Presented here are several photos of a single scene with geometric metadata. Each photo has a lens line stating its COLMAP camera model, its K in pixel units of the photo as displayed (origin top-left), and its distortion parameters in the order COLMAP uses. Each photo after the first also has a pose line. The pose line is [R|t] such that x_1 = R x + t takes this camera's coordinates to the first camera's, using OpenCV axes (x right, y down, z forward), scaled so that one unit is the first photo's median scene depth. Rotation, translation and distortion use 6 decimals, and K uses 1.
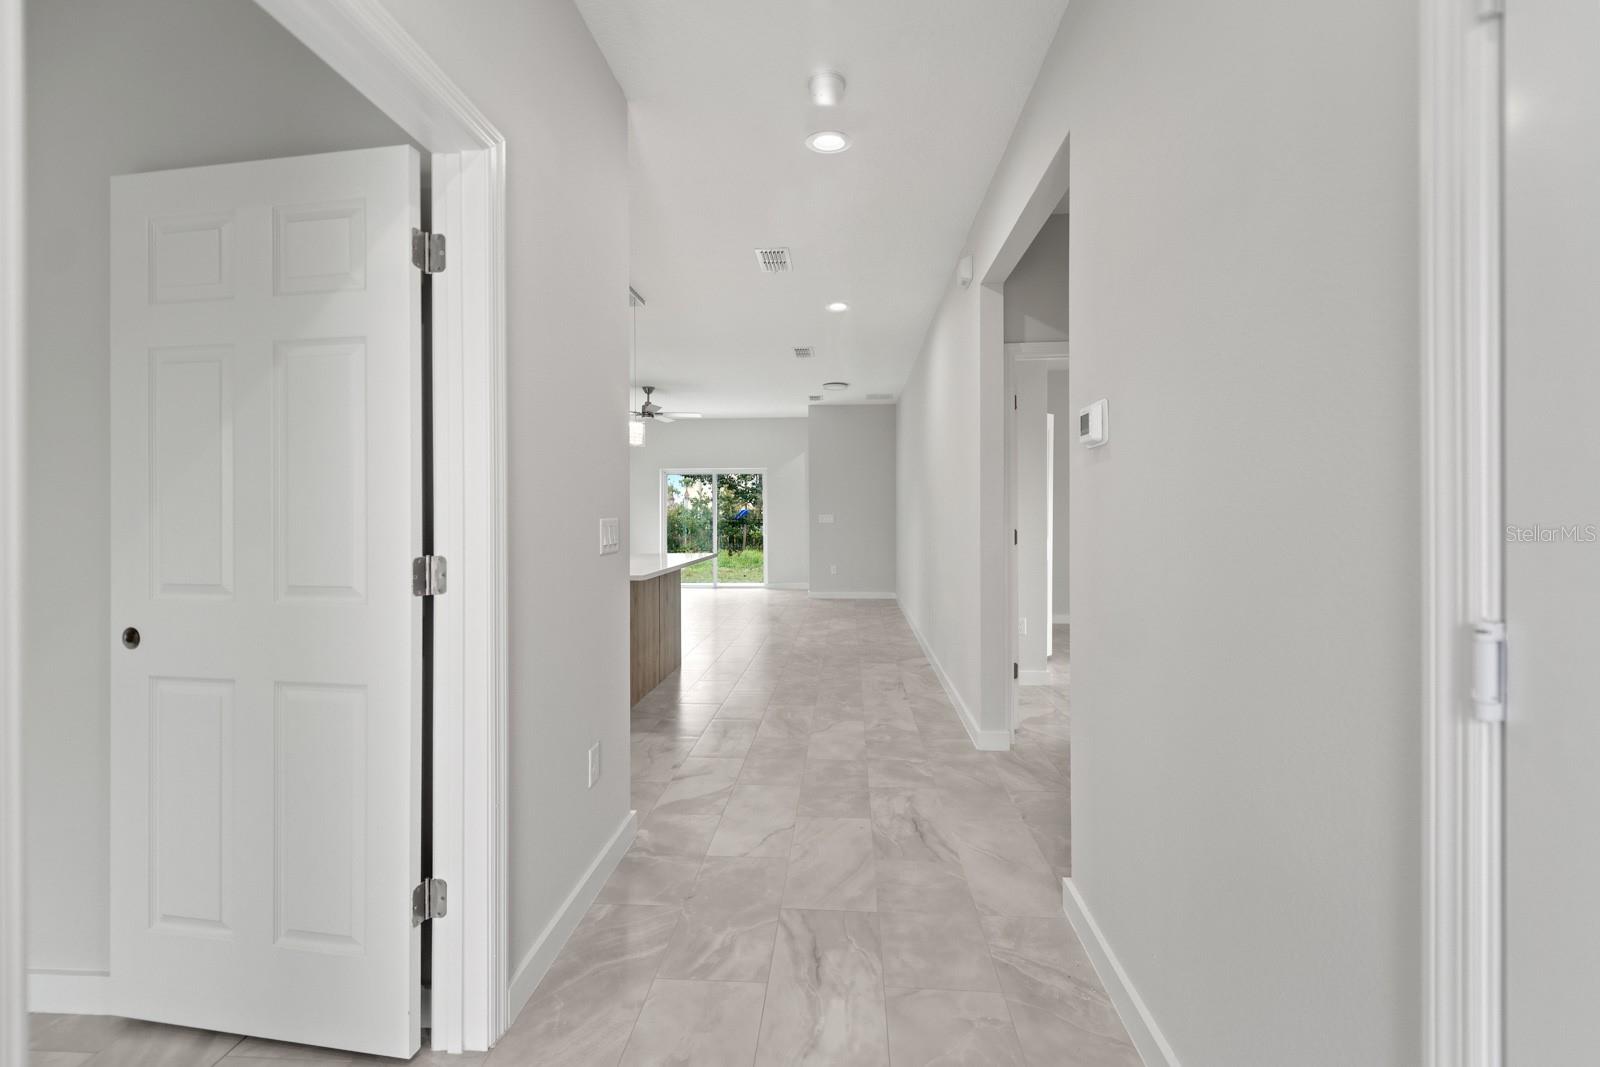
lens RADIAL K [[637.1, 0, 803.8], [0, 637.1, 514.3], [0, 0, 1]] dist [0.009397, -0.000219]
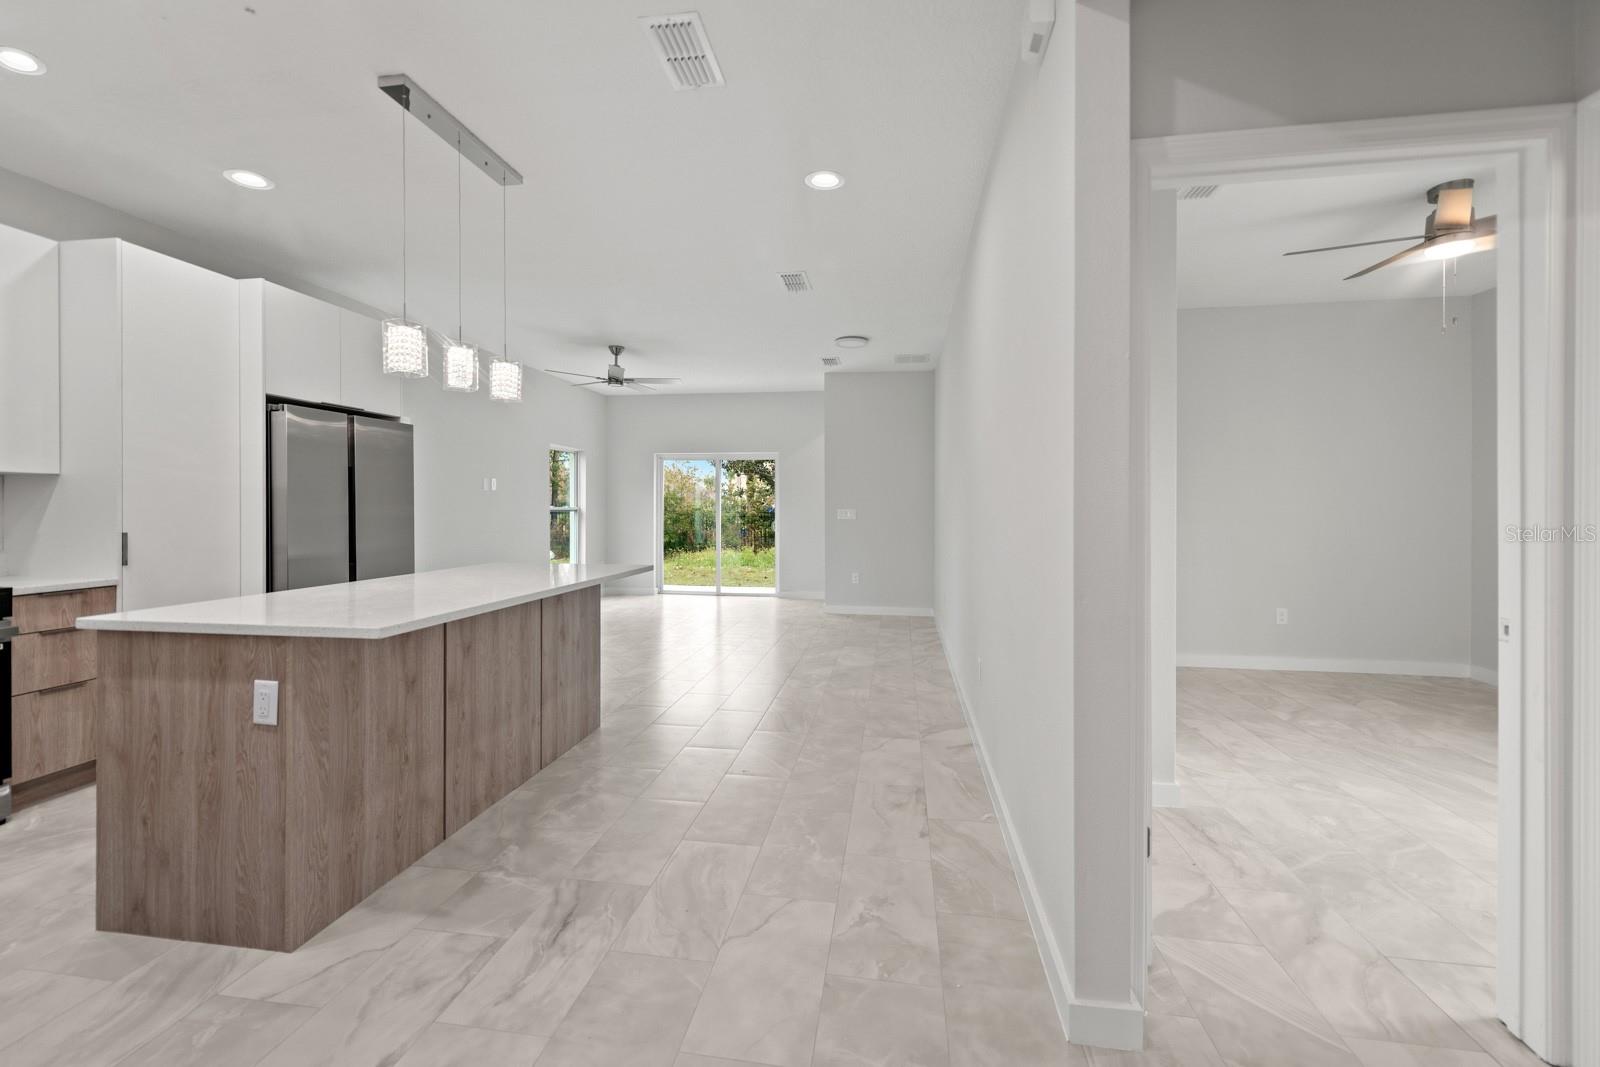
lens RADIAL K [[640.8, 0, 797.6], [0, 640.8, 505.7], [0, 0, 1]] dist [0.002710, -0.000268]
pose [[0.996240, 0.006146, -0.086416, 0.101619], [-0.006373, 0.999977, -0.002353, -0.002793], [0.086399, 0.002895, 0.996256, 0.449115]]
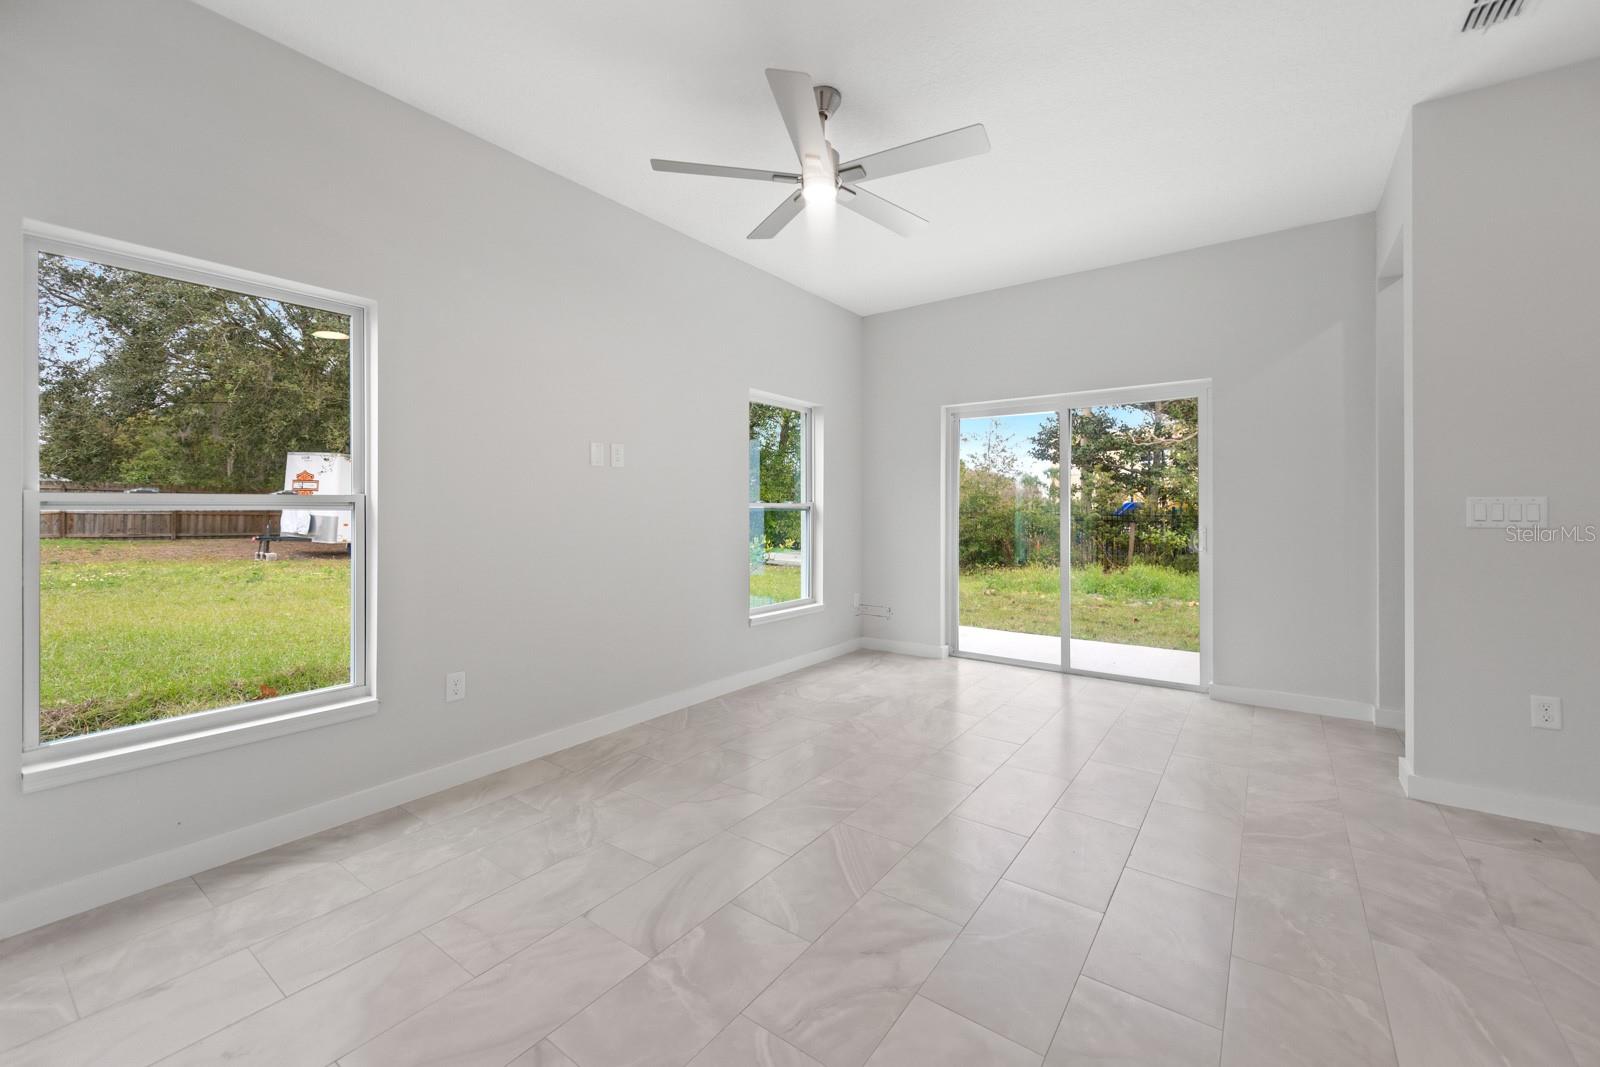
lens RADIAL K [[640.8, 0, 797.6], [0, 640.8, 505.7], [0, 0, 1]] dist [0.002710, -0.000268]
pose [[0.843403, -0.000816, -0.537281, -0.155750], [-0.002841, 0.999978, -0.005979, 0.016281], [0.537274, 0.006569, 0.843382, 1.439847]]
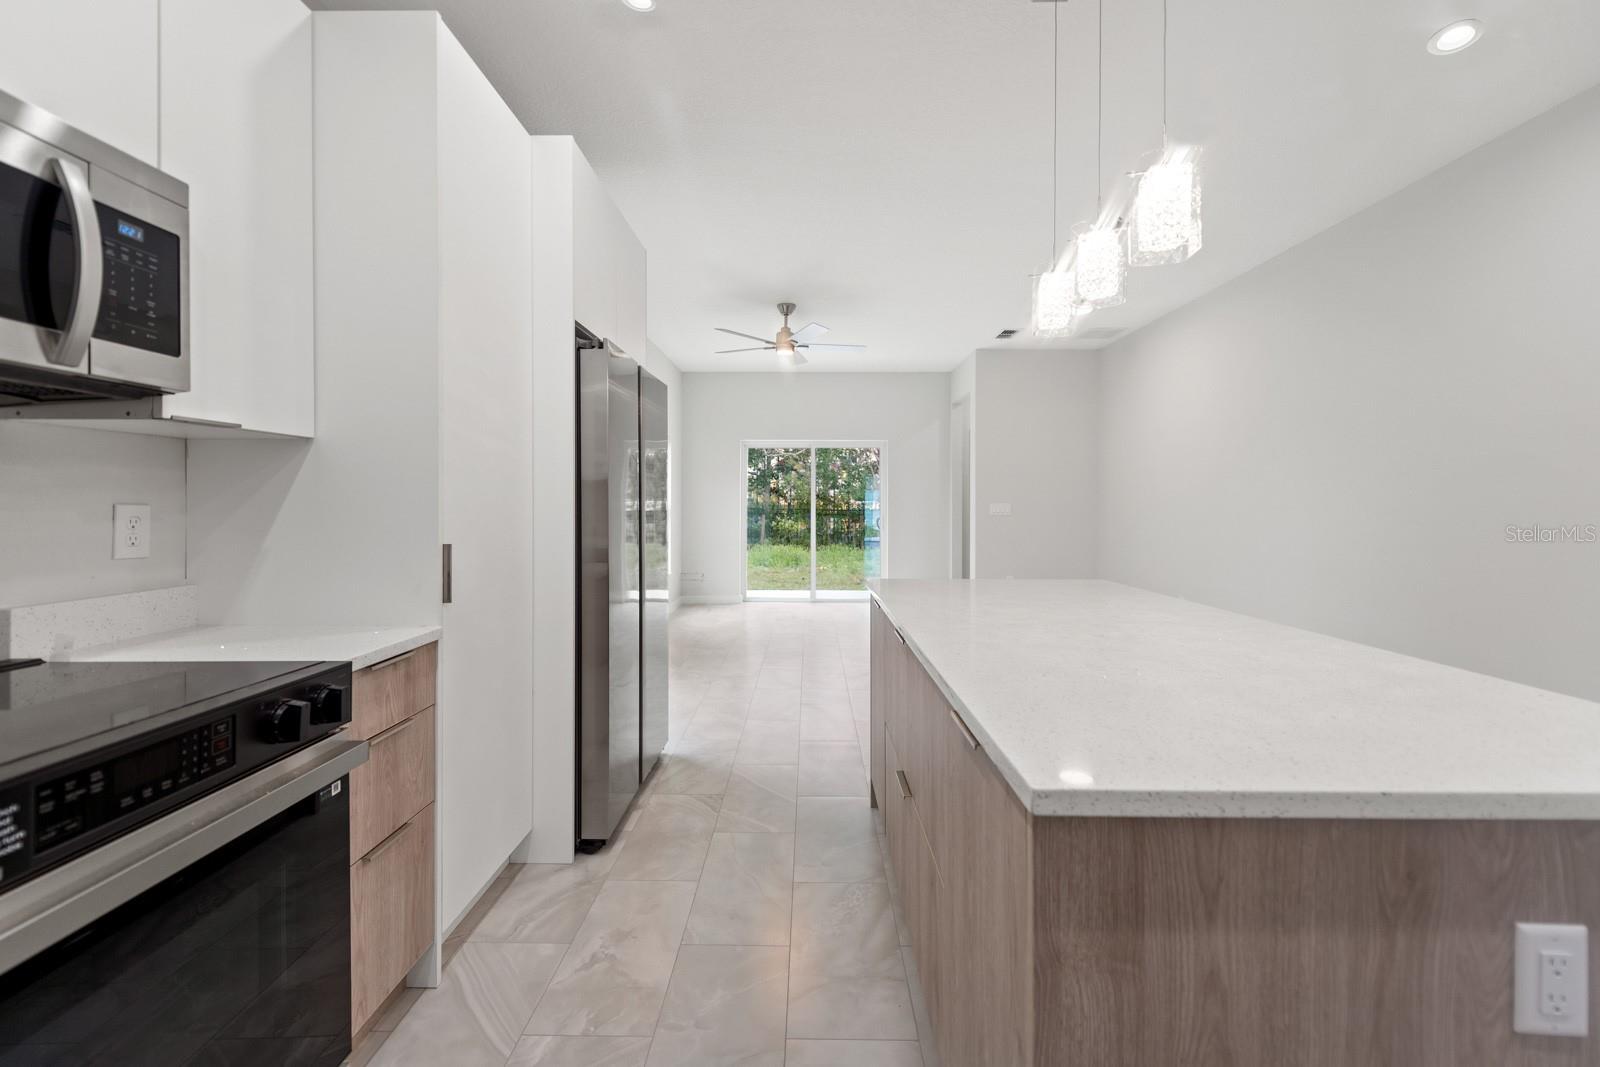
lens RADIAL K [[640.8, 0, 797.6], [0, 640.8, 505.7], [0, 0, 1]] dist [0.002710, -0.000268]
pose [[0.998737, 0.005081, 0.049988, -0.524160], [-0.005232, 0.999982, 0.002898, 0.004629], [-0.049973, -0.003156, 0.998746, 0.696064]]
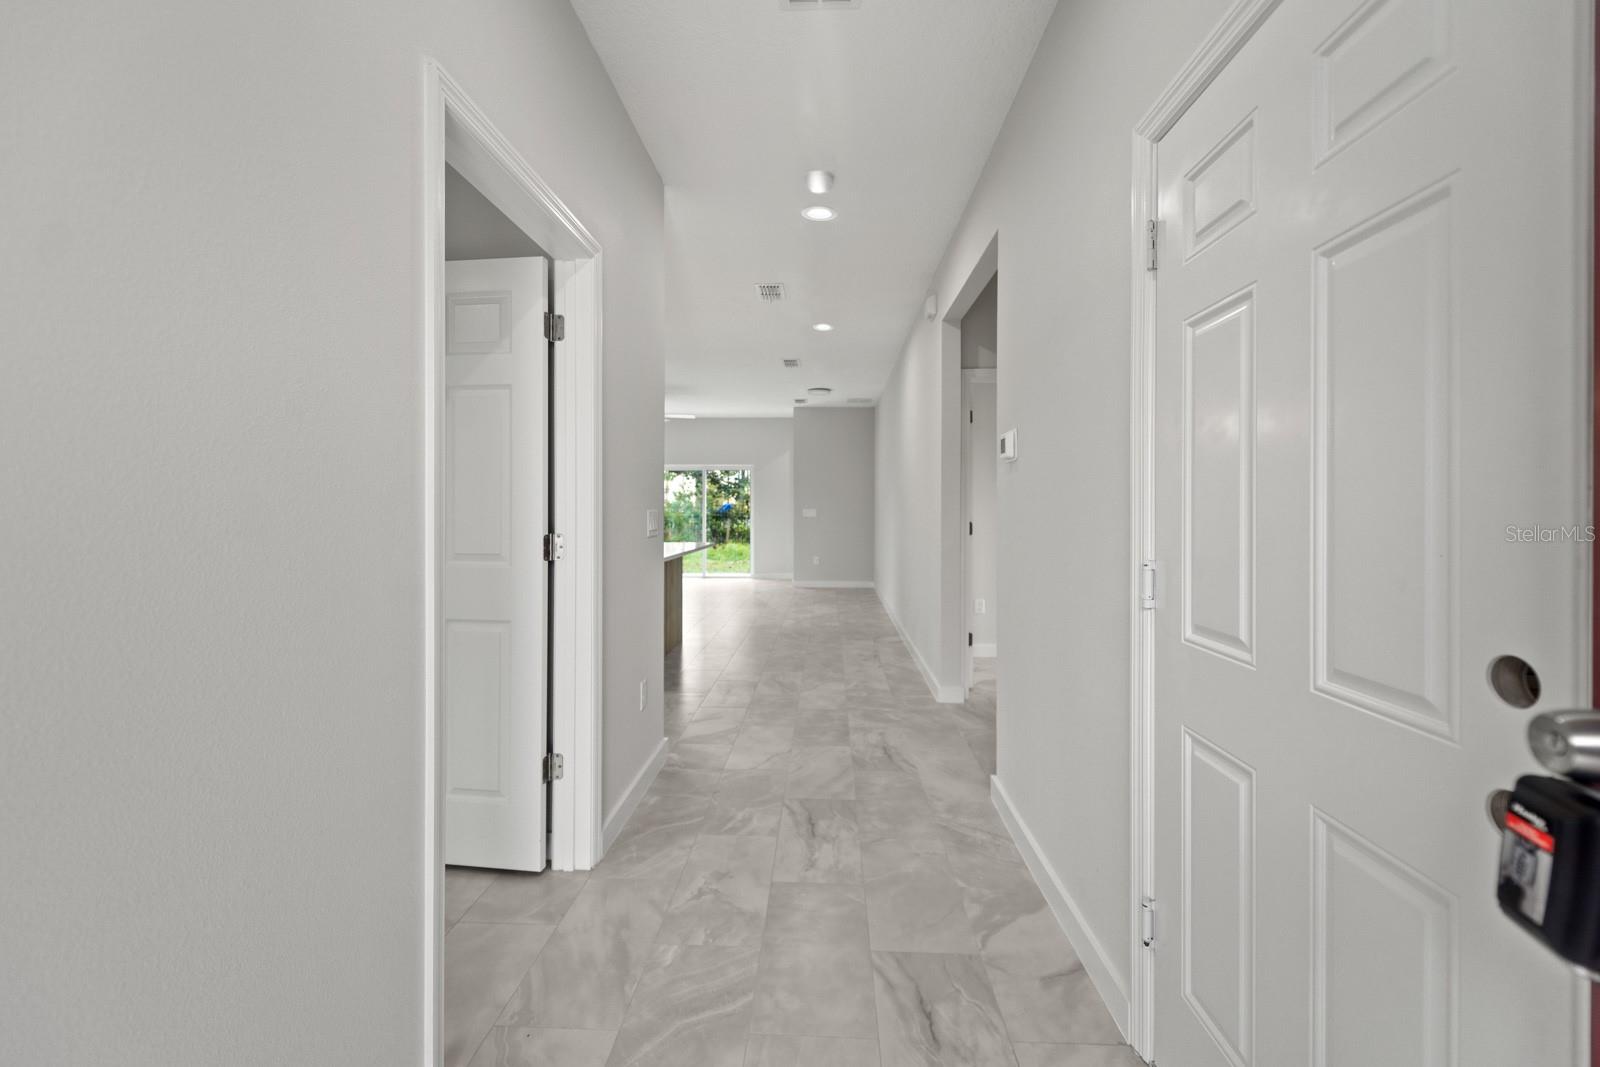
lens RADIAL K [[640.8, 0, 797.6], [0, 640.8, 505.7], [0, 0, 1]] dist [0.002710, -0.000268]
pose [[0.999736, 0.005998, 0.022185, -0.020758], [-0.005882, 0.999969, -0.005267, 0.001528], [-0.022216, 0.005135, 0.999740, -0.184312]]
